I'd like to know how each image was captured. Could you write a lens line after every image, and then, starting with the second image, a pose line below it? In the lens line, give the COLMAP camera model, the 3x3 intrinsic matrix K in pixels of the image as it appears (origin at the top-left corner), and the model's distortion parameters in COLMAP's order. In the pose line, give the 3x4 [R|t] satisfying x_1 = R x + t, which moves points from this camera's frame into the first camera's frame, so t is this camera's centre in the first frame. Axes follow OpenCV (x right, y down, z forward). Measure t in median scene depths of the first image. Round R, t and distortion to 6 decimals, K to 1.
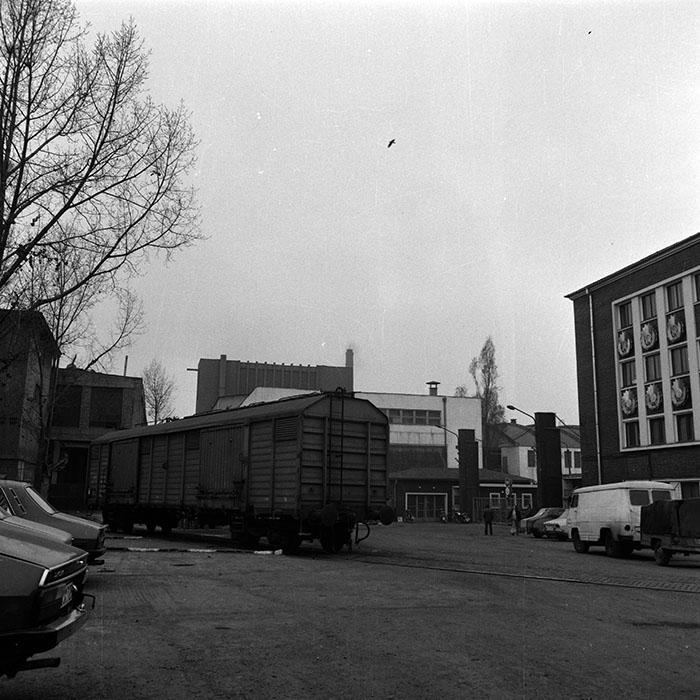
lens RADIAL K [[712.3, 0, 329.1], [0, 712.3, 358.8], [0, 0, 1]] dist [-0.048371, 0.013986]
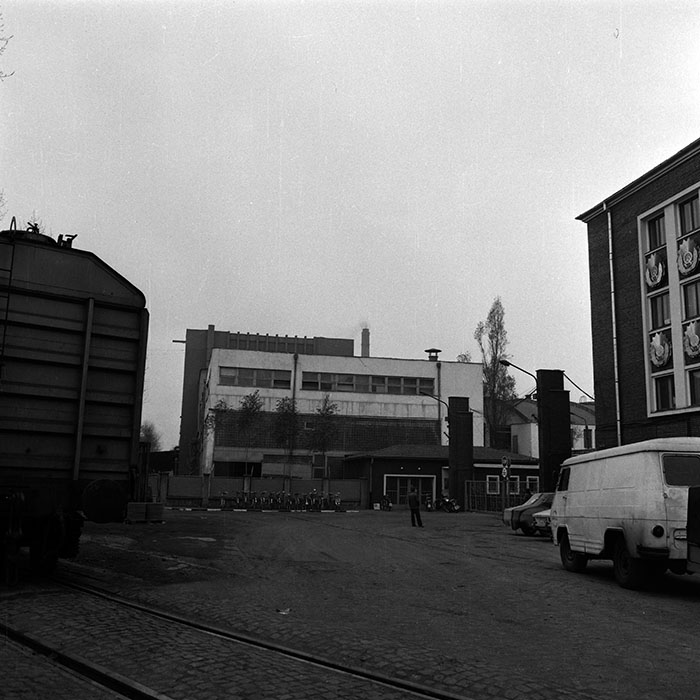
lens RADIAL K [[720.2, 0, 339.3], [0, 720.2, 354.7], [0, 0, 1]] dist [-0.046163, 0.040862]
pose [[0.999811, 0.002178, -0.019321, 0.100443], [-0.001870, 0.999872, 0.015920, 0.052239], [0.019353, -0.015880, 0.999687, 0.238942]]
